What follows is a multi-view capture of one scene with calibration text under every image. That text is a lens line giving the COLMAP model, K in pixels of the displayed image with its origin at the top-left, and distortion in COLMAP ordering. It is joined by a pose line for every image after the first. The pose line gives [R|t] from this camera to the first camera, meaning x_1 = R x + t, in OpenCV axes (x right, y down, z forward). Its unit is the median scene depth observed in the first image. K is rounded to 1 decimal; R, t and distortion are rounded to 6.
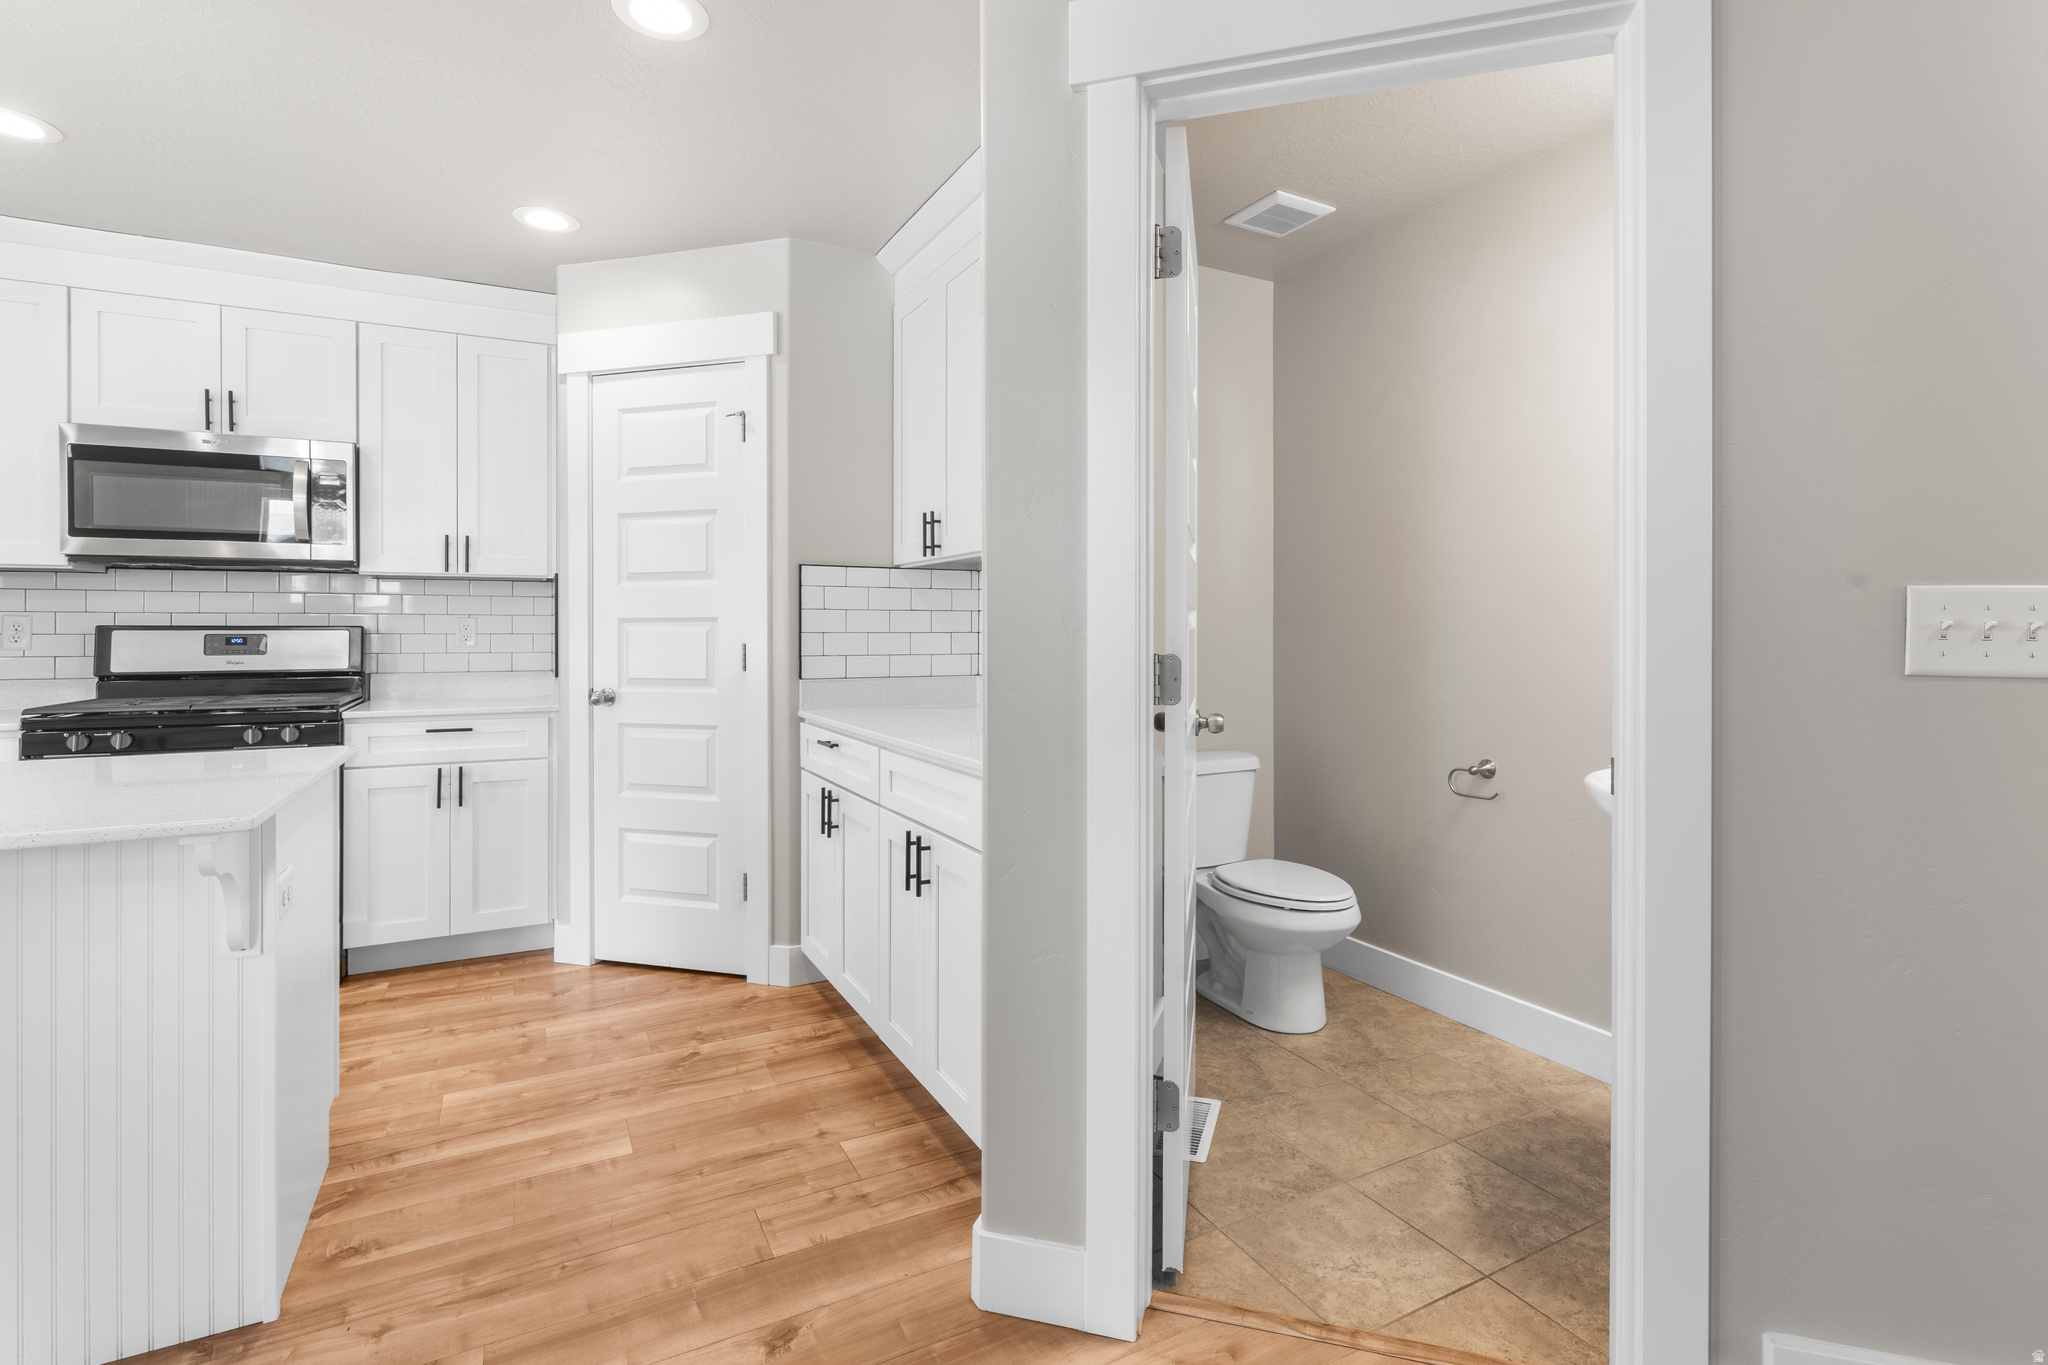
lens RADIAL K [[956.1, 0, 1030.0], [0, 956.1, 632.3], [0, 0, 1]] dist [-0.001926, 0.000054]
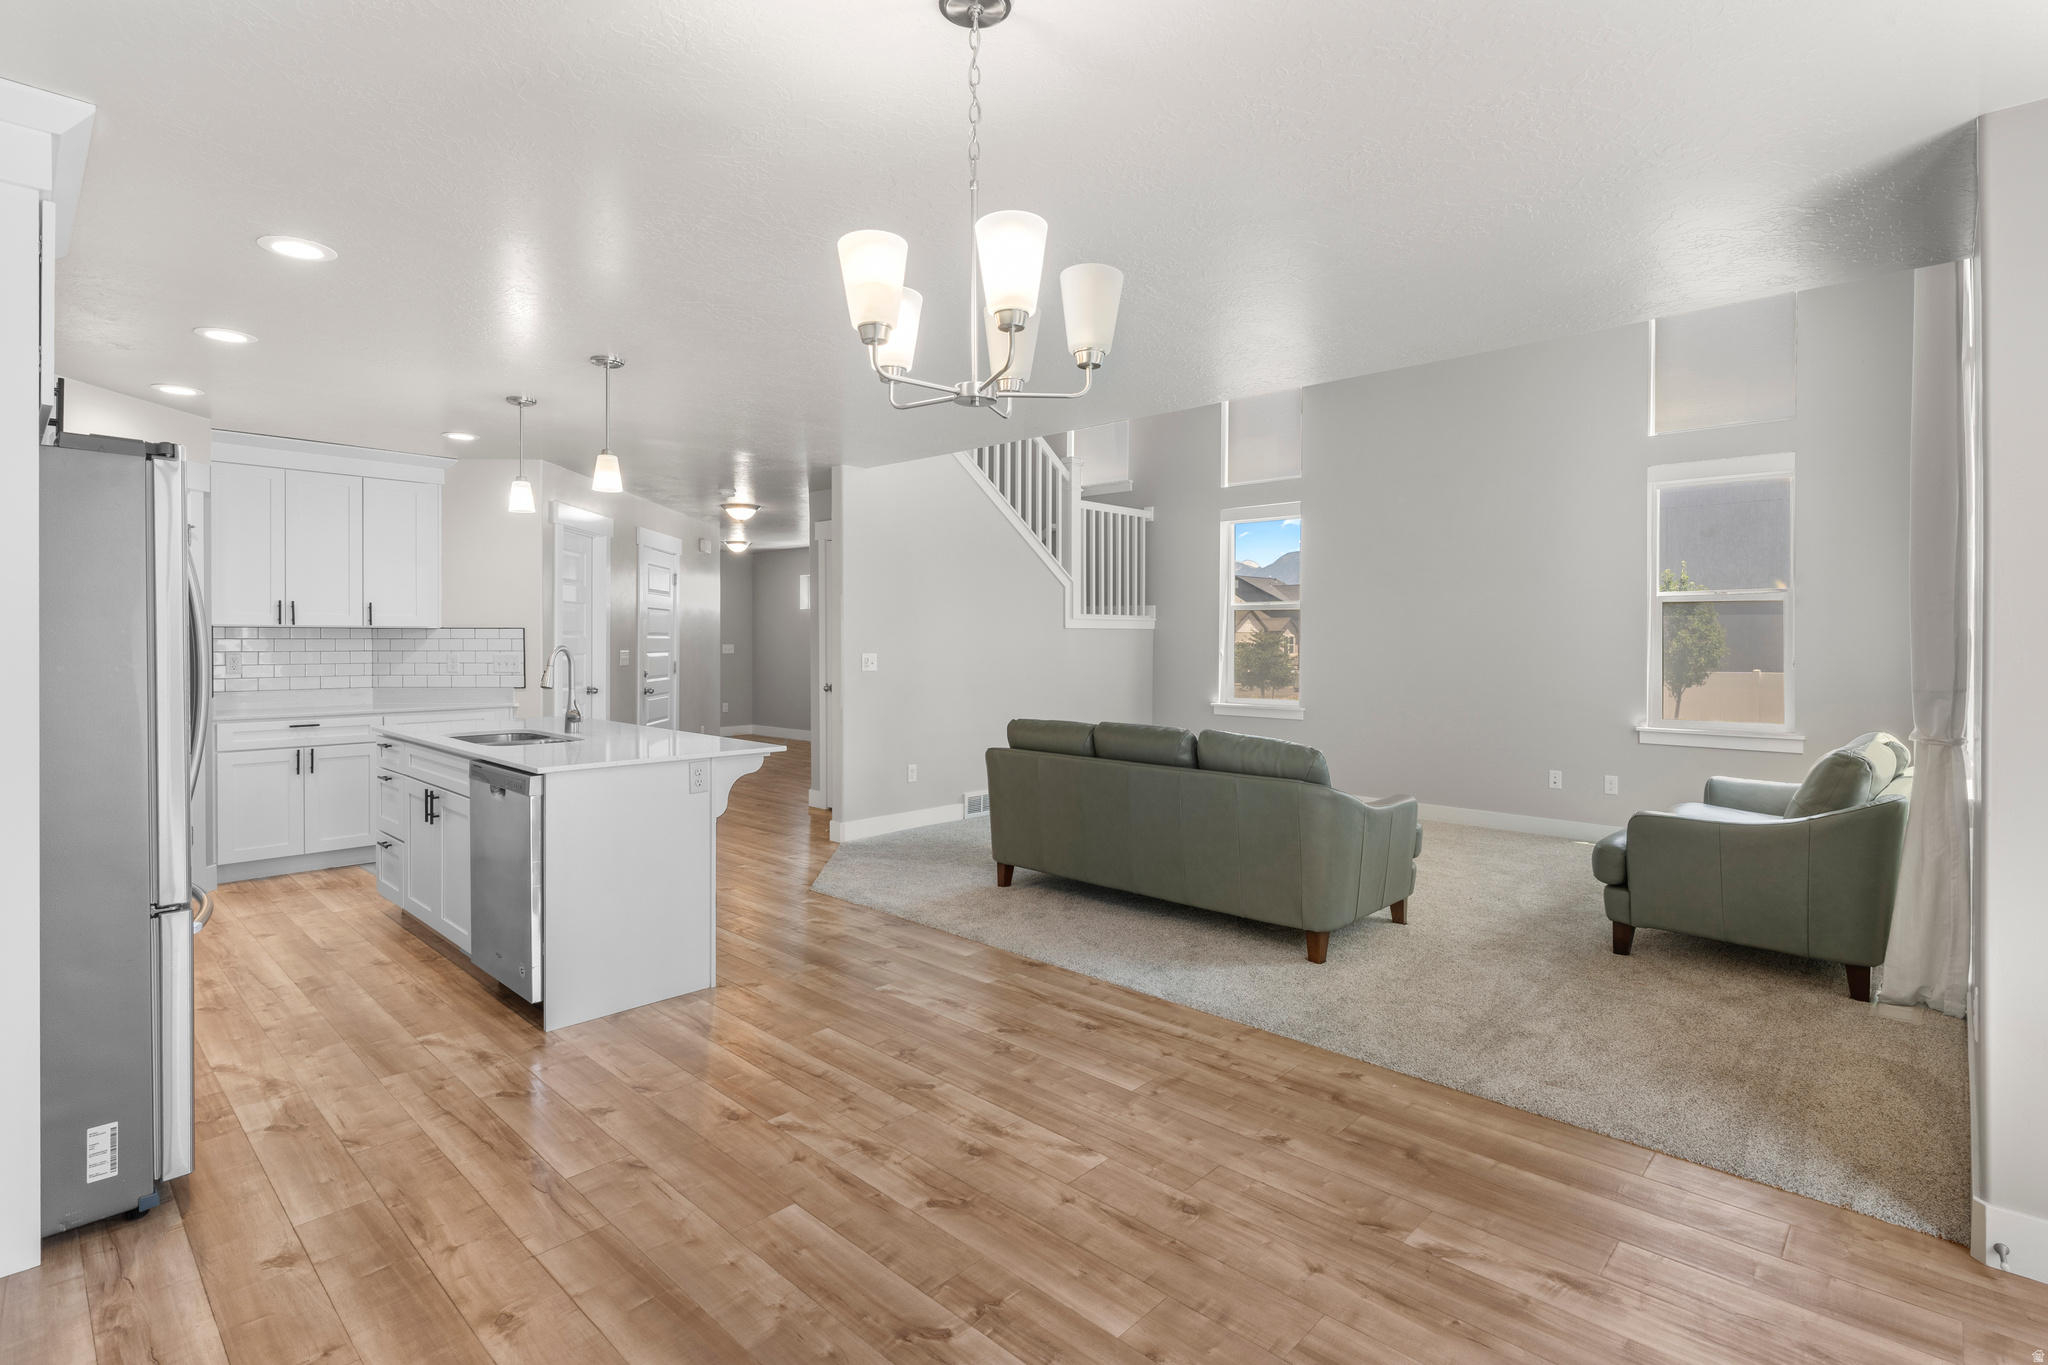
lens RADIAL K [[983.2, 0, 1013.1], [0, 983.2, 645.6], [0, 0, 1]] dist [-0.002222, -0.000089]
pose [[-0.315154, -0.008376, 0.949004, -2.228159], [-0.002330, 0.999965, 0.008052, -0.054256], [-0.949038, 0.000326, -0.315162, 0.249353]]
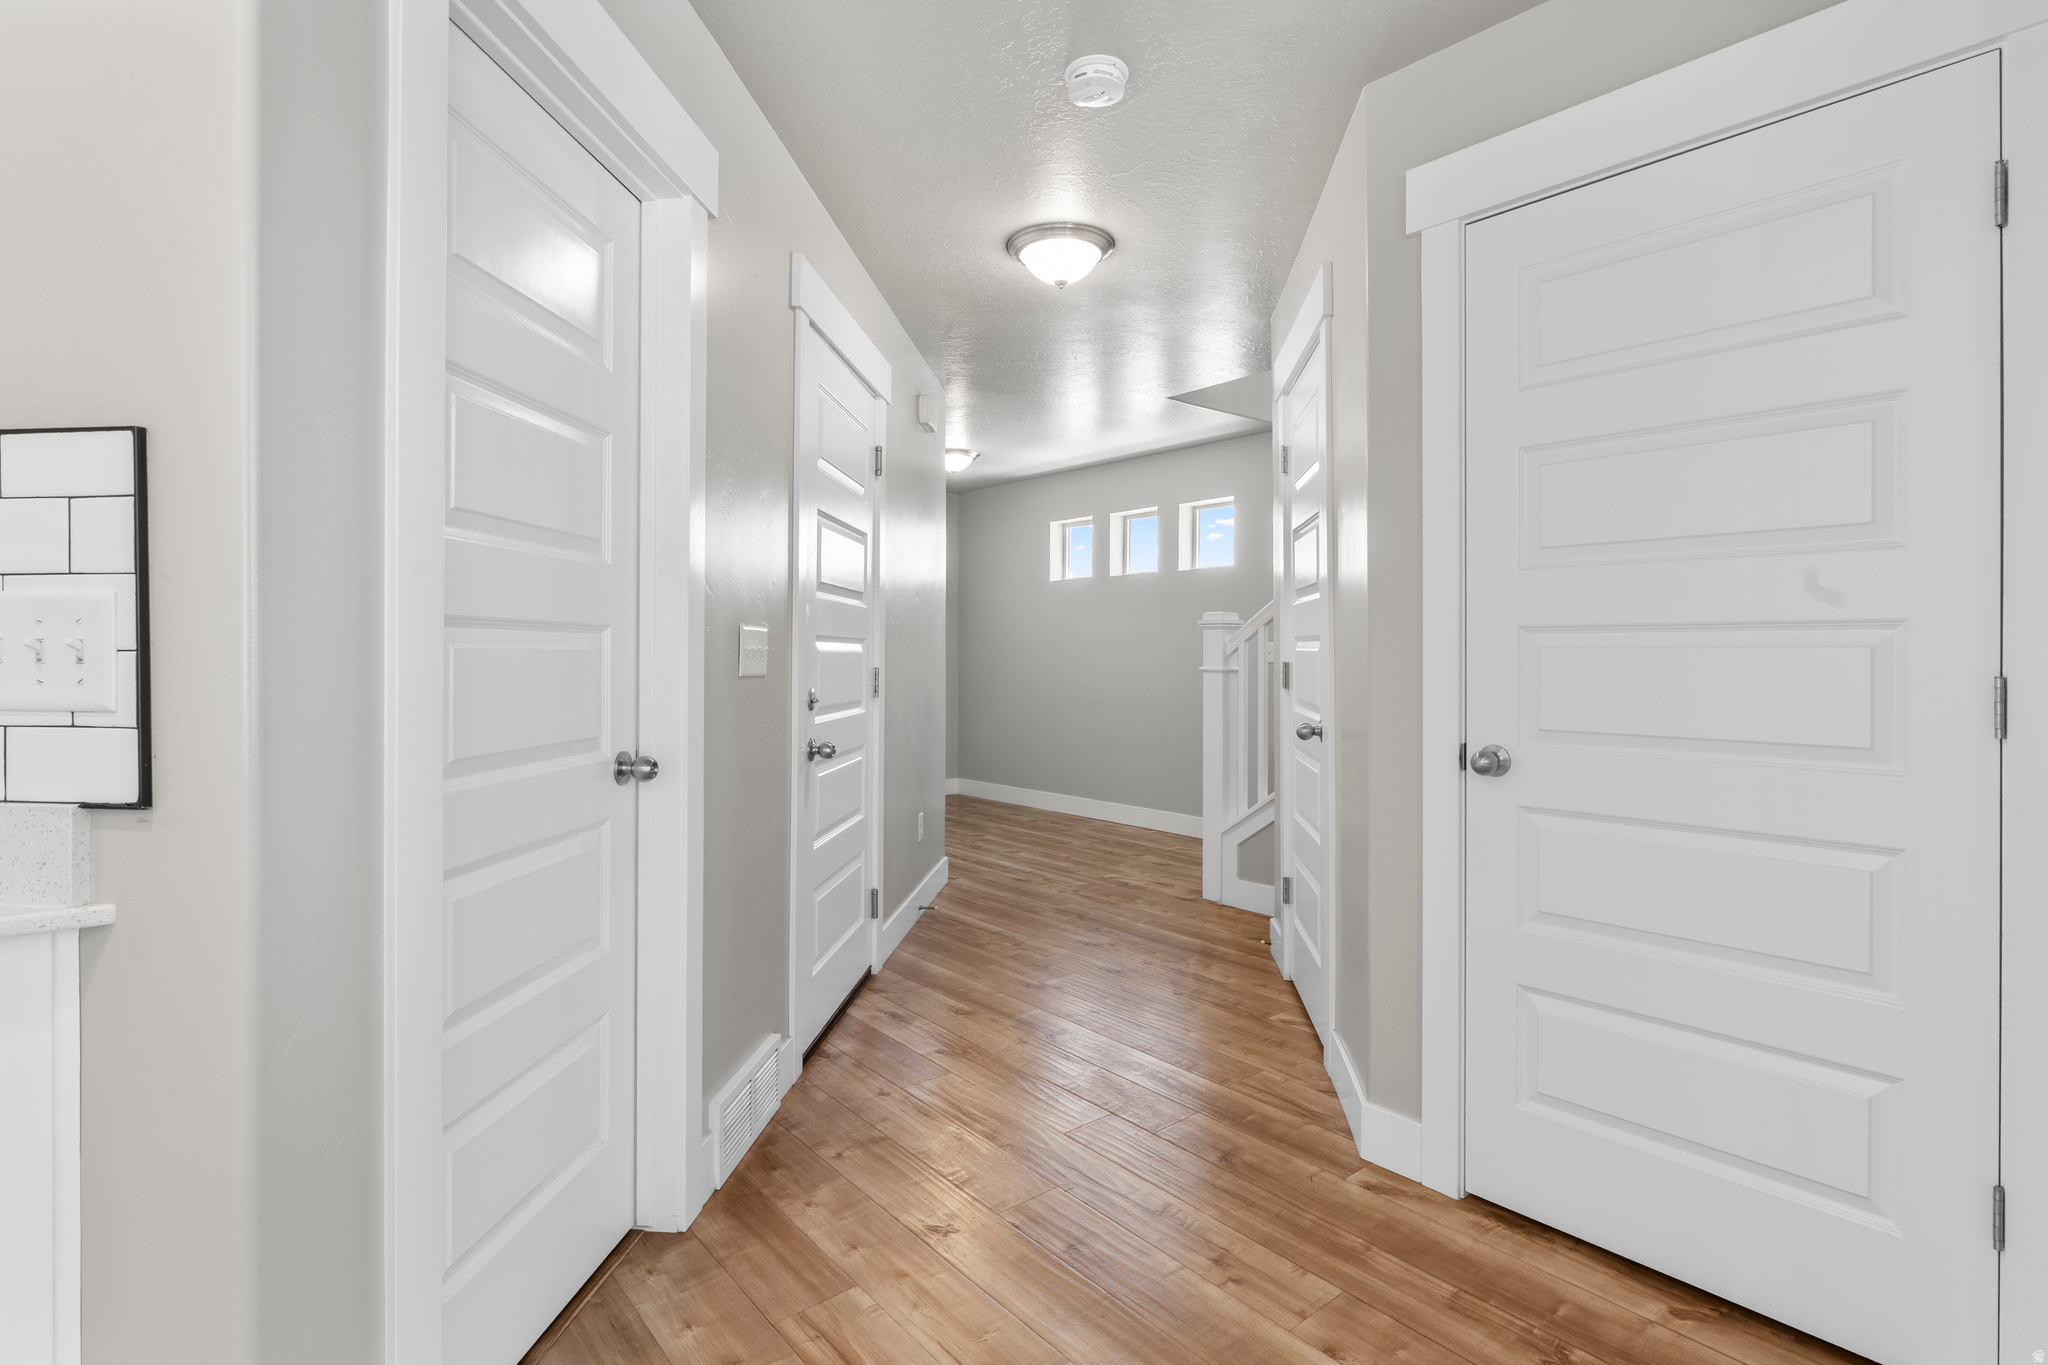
lens RADIAL K [[983.2, 0, 1013.1], [0, 983.2, 645.6], [0, 0, 1]] dist [-0.002222, -0.000089]
pose [[-0.201313, 0.008638, 0.979489, -0.381816], [0.001213, 0.999963, -0.008569, 0.001230], [-0.979526, -0.000537, -0.201316, 0.353252]]
